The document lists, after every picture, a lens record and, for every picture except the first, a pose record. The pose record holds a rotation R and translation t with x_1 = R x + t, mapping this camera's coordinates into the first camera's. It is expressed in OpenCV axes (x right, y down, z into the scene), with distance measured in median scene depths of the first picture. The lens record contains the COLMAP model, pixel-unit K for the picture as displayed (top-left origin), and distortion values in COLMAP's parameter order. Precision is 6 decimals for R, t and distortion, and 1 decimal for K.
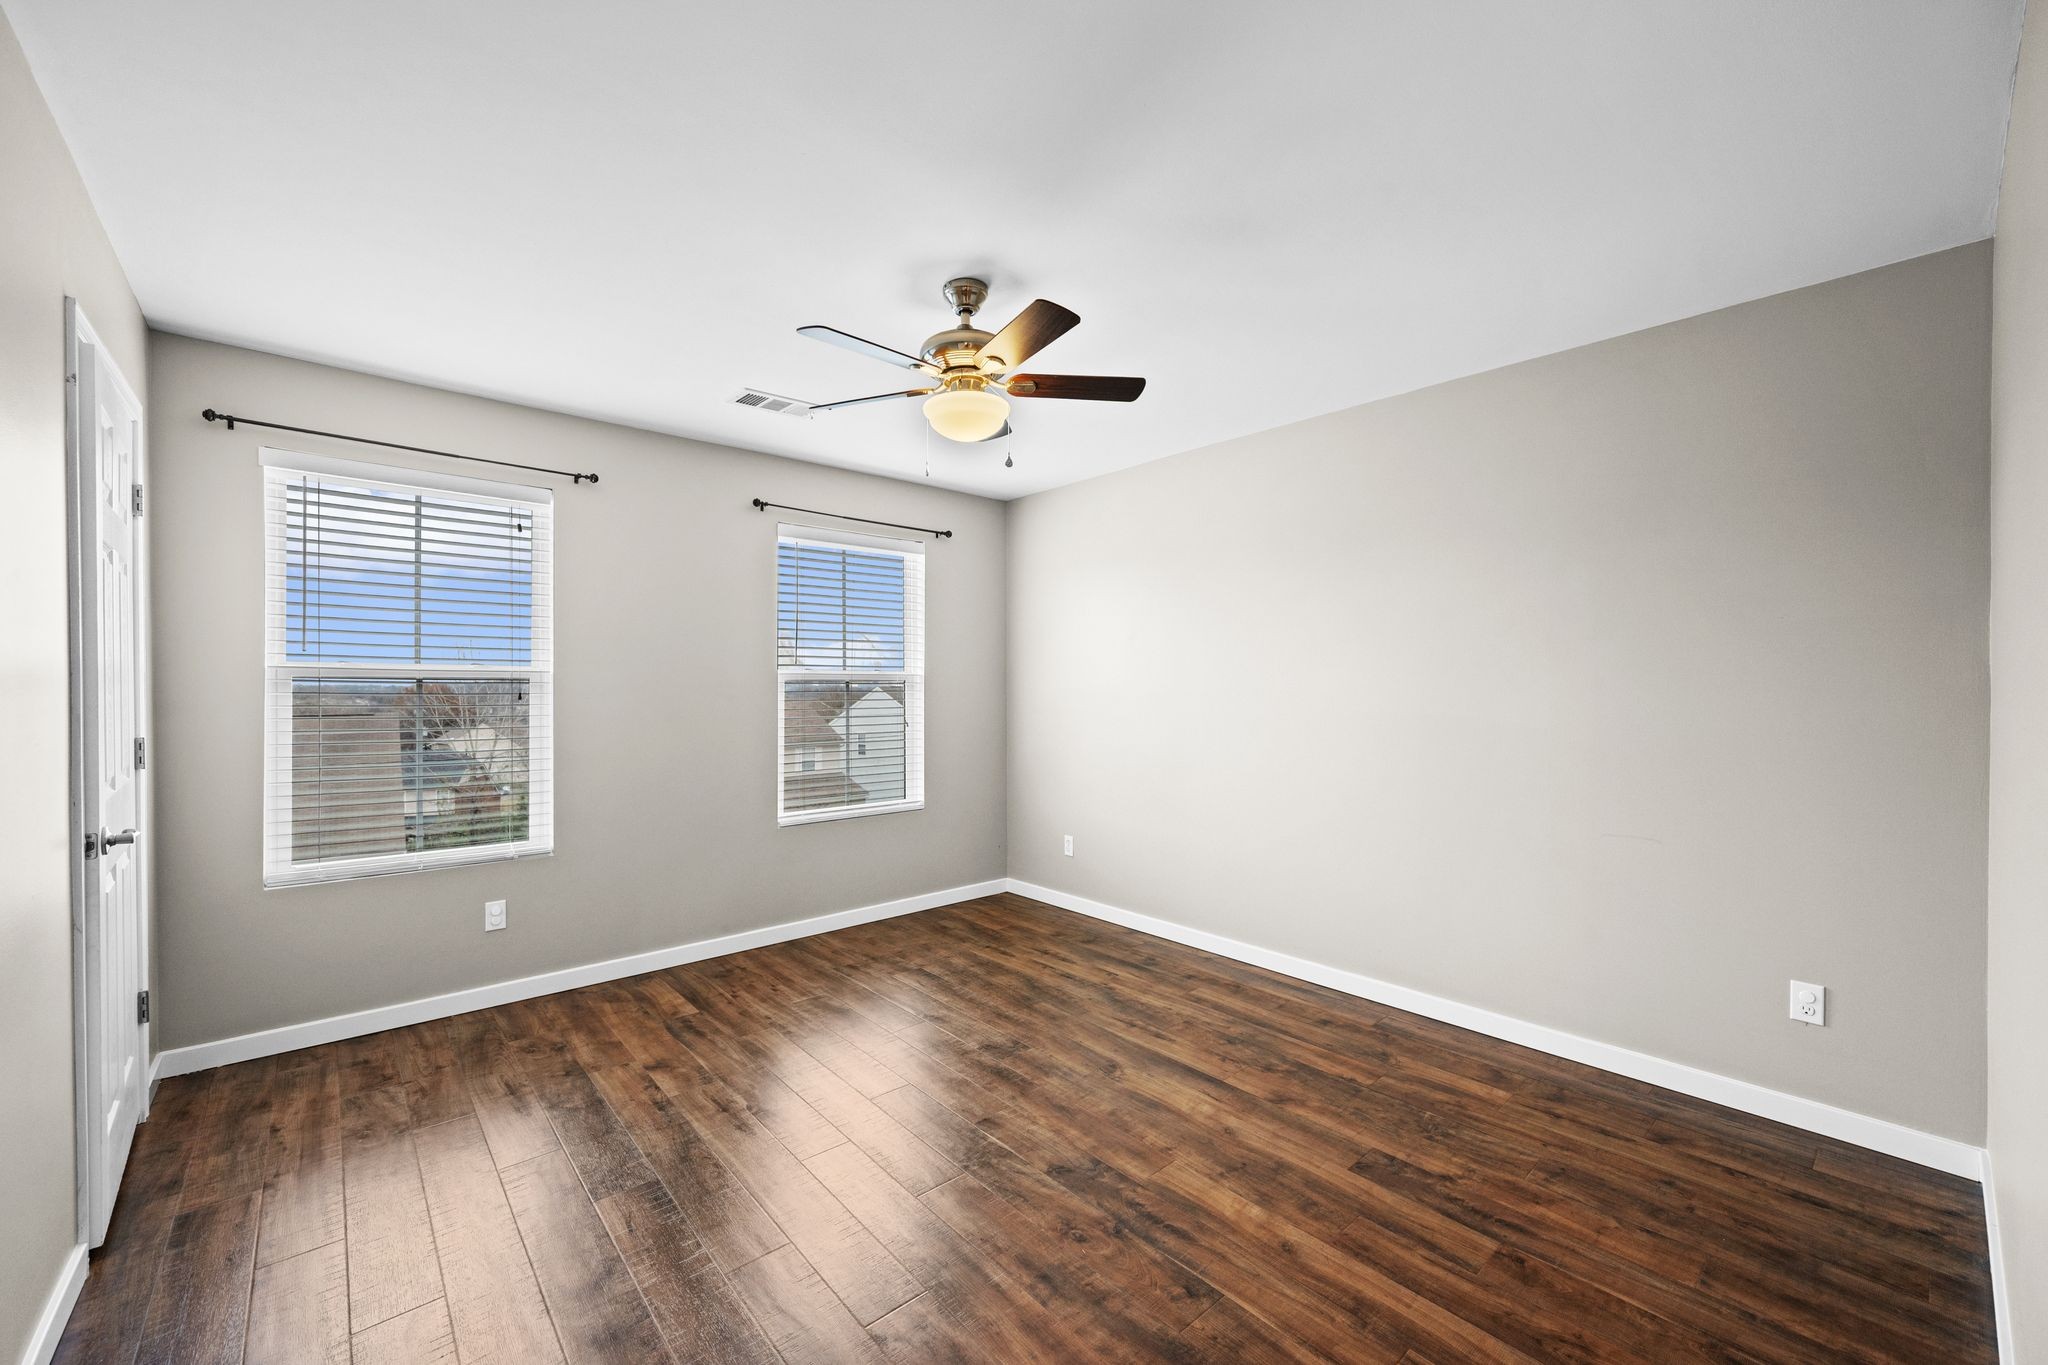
lens RADIAL K [[807.3, 0, 1032.2], [0, 807.3, 689.3], [0, 0, 1]] dist [-0.000292, 0.000194]
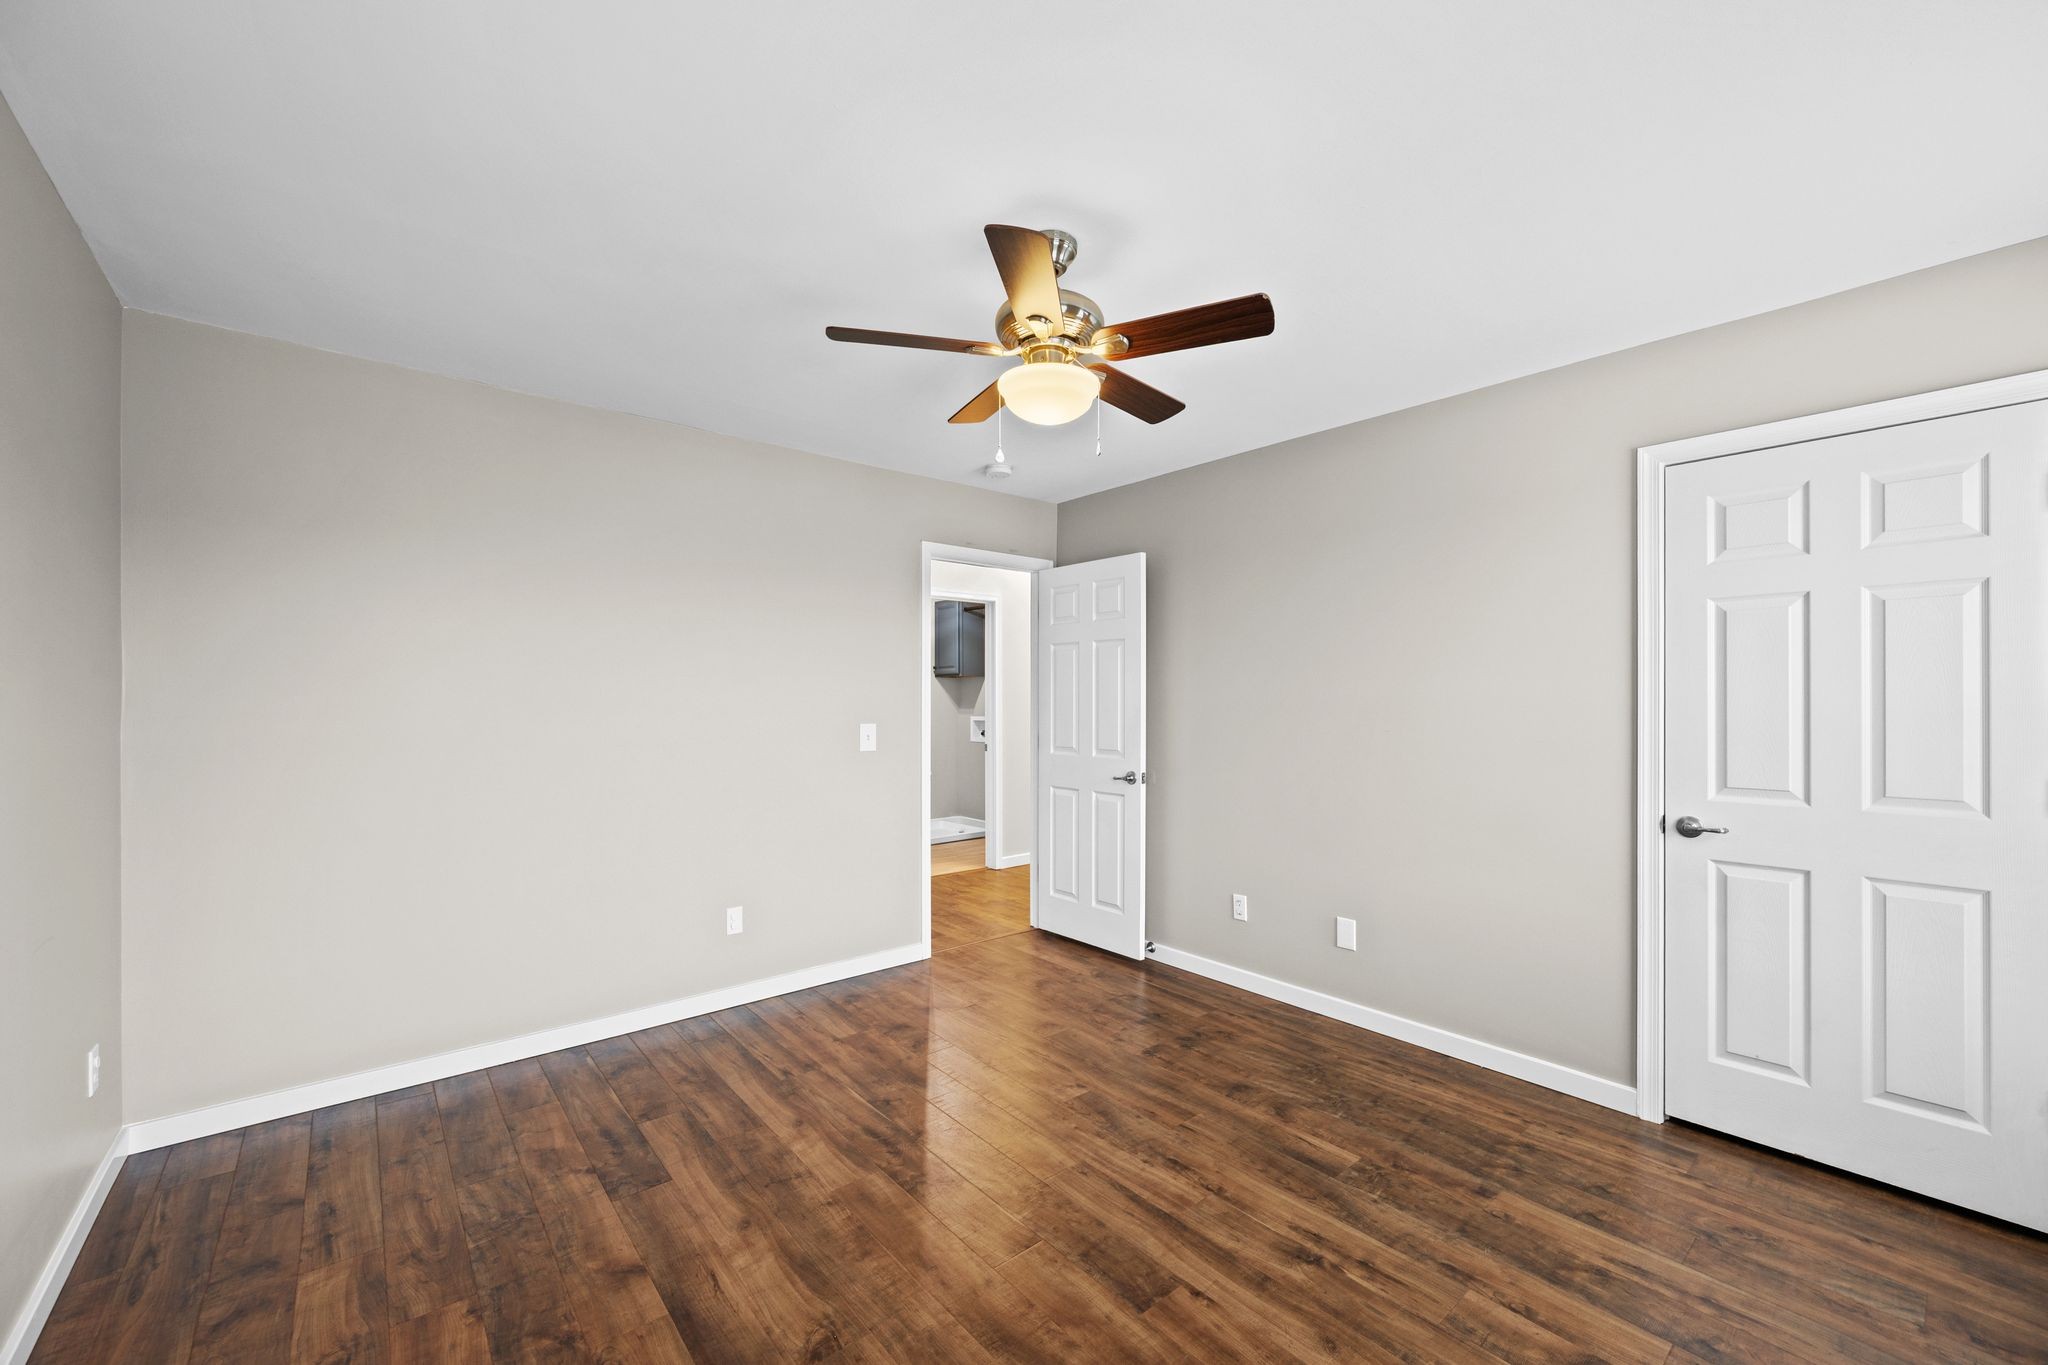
lens RADIAL K [[807.3, 0, 1032.2], [0, 807.3, 689.3], [0, 0, 1]] dist [-0.000292, 0.000194]
pose [[-0.999679, -0.001026, 0.025327, -0.086265], [-0.001157, 0.999986, -0.005155, -0.024248], [-0.025321, -0.005183, -0.999666, 1.853988]]
